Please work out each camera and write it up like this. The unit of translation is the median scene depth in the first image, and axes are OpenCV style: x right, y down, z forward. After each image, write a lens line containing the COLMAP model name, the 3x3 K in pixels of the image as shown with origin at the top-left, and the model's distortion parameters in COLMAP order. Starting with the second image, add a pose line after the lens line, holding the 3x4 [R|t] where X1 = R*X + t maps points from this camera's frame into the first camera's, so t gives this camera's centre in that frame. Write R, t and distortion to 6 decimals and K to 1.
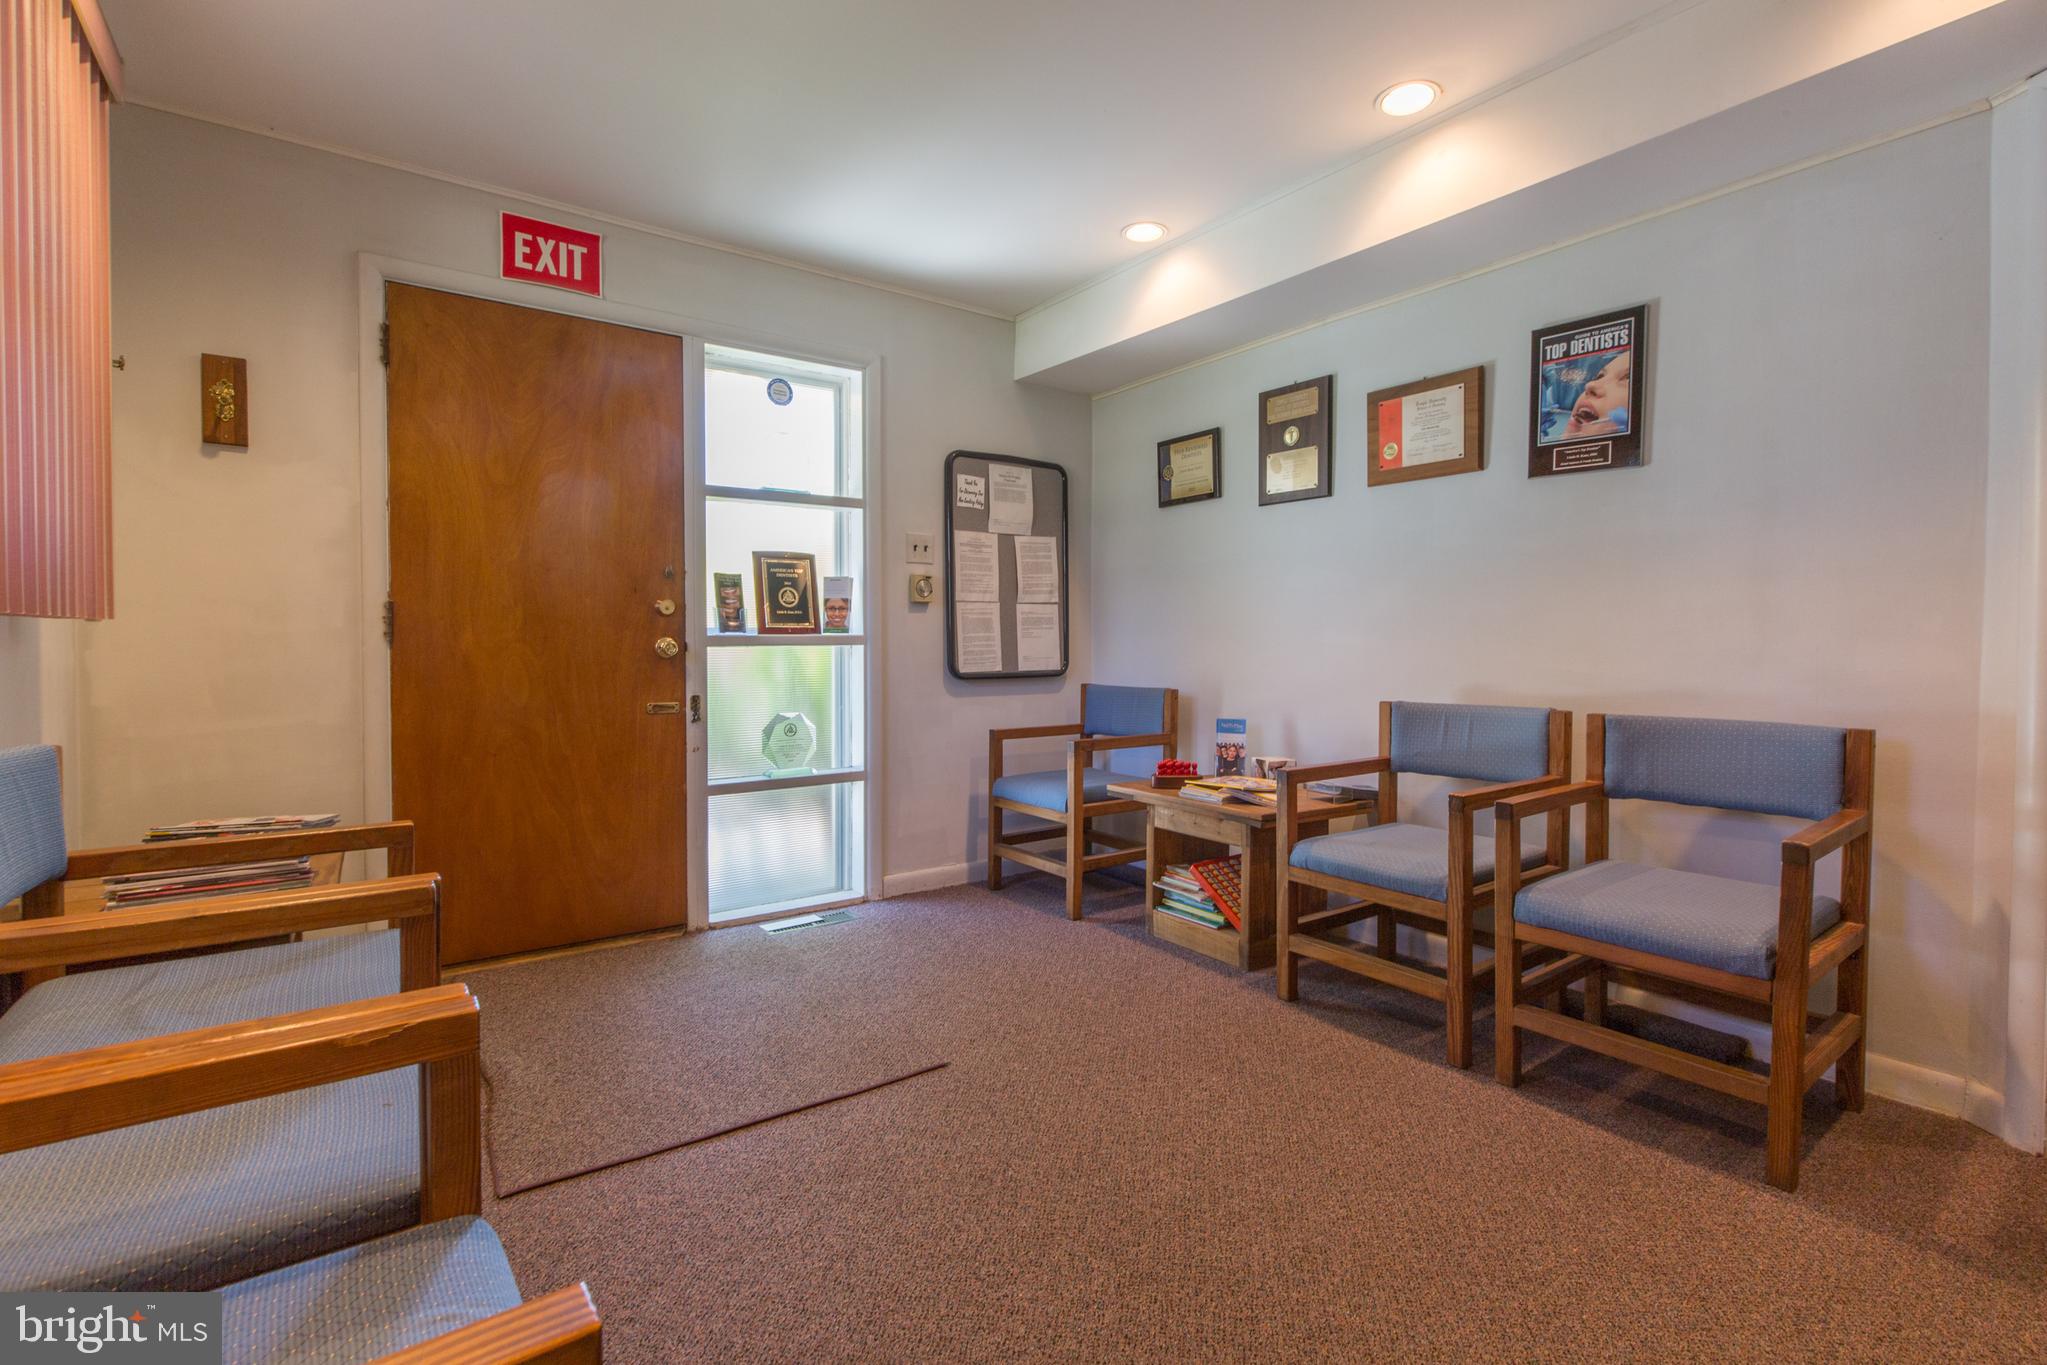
lens RADIAL K [[917.9, 0, 1024.4], [0, 917.9, 671.7], [0, 0, 1]] dist [-0.000503, -0.001605]
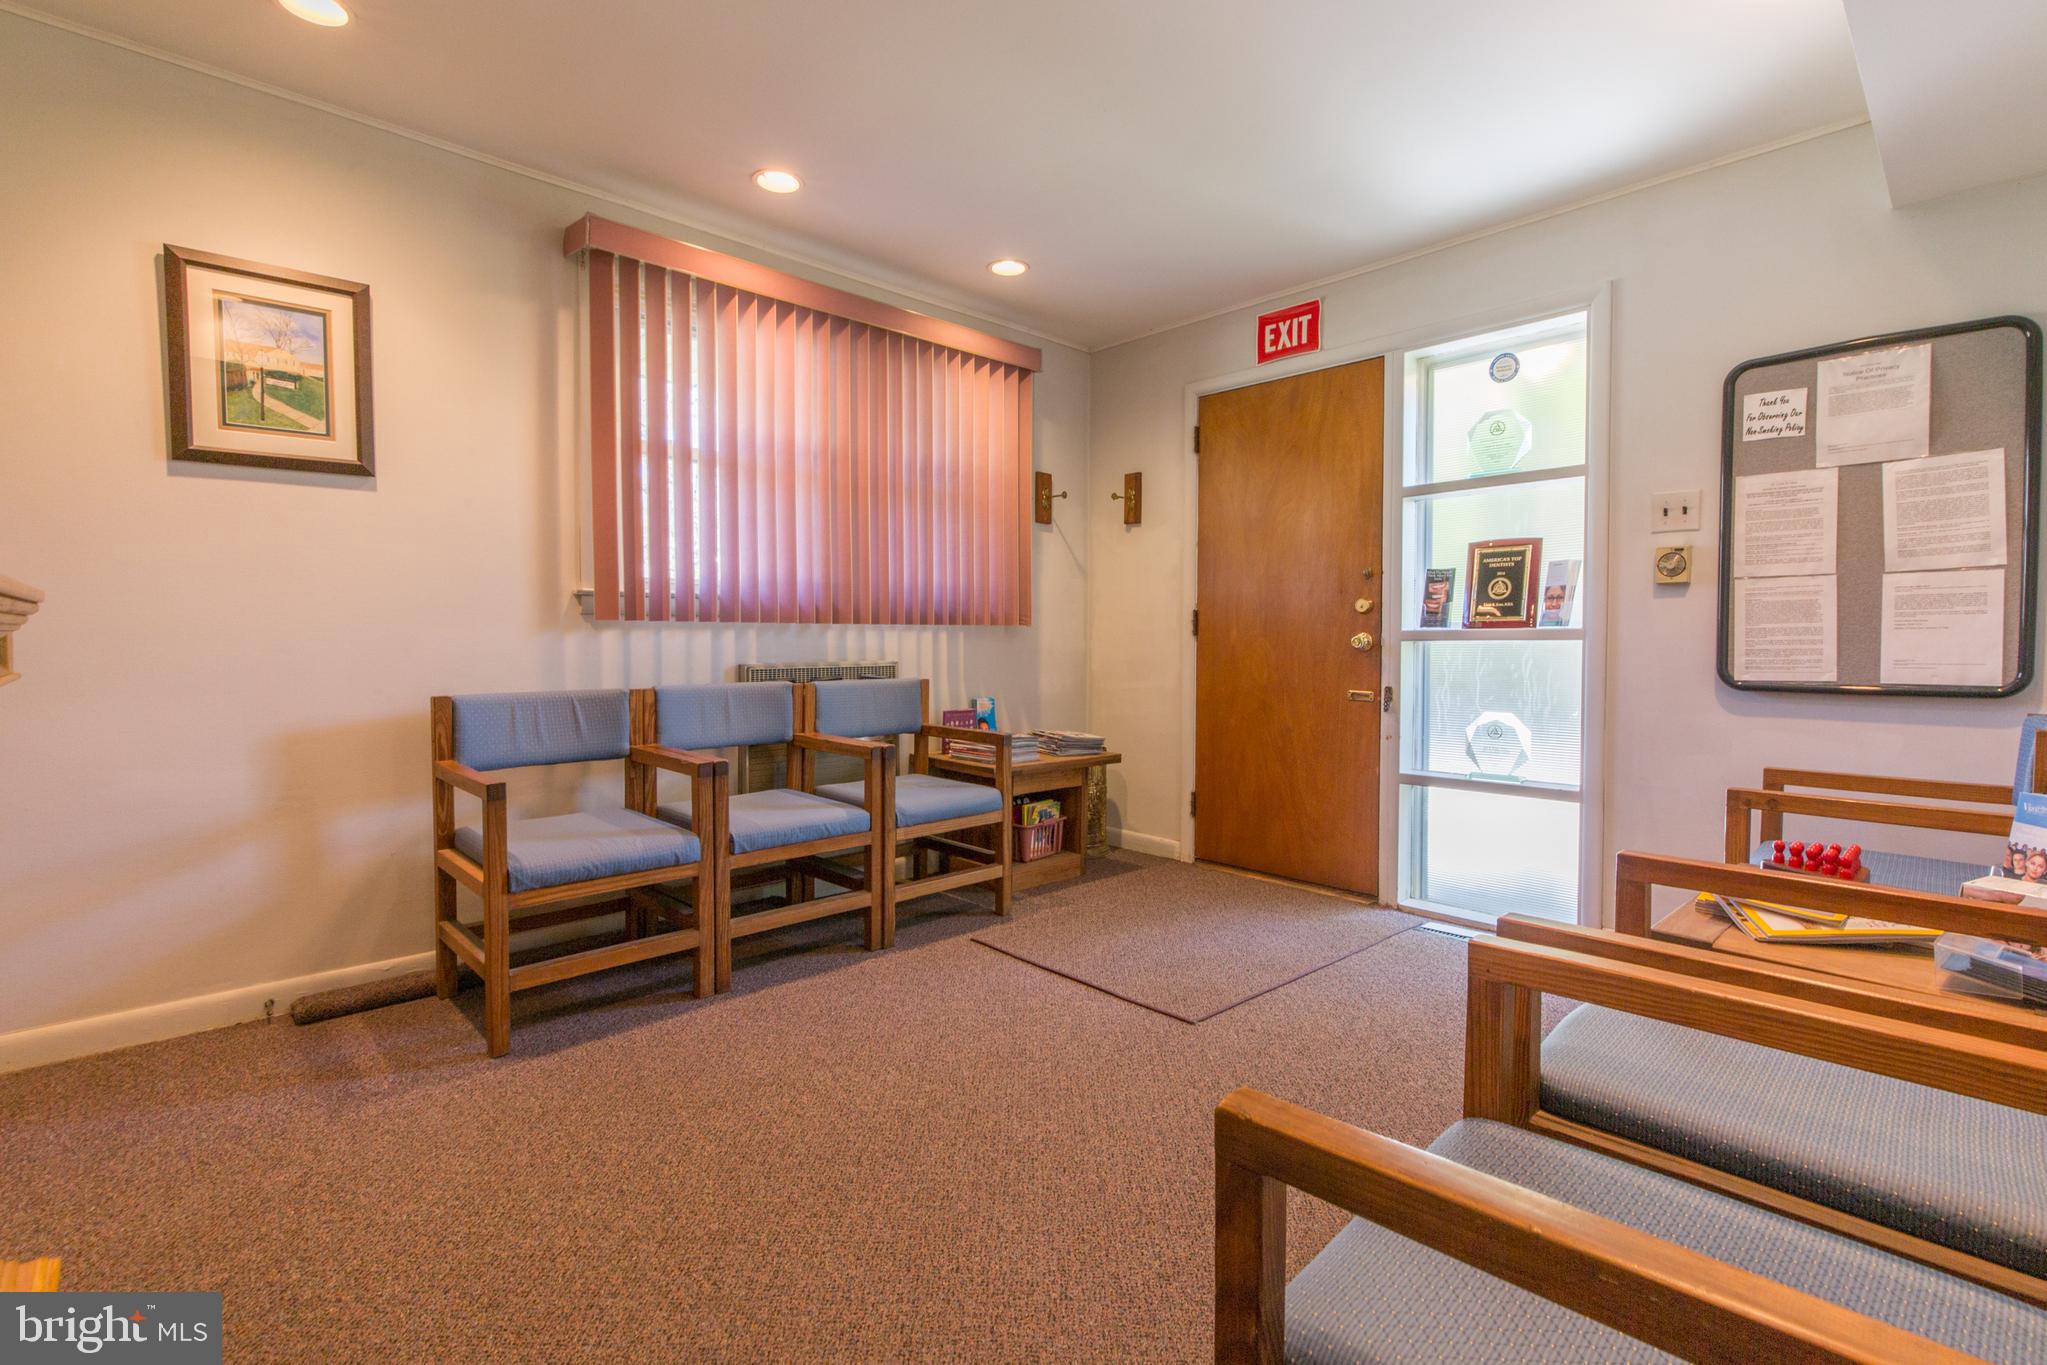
lens RADIAL K [[917.9, 0, 1026.5], [0, 917.9, 667.9], [0, 0, 1]] dist [-0.000503, -0.001605]
pose [[0.140494, 0.032115, -0.989561, 0.591410], [-0.032885, 0.999074, 0.027754, -0.010860], [0.989535, 0.028642, 0.141420, 0.396803]]
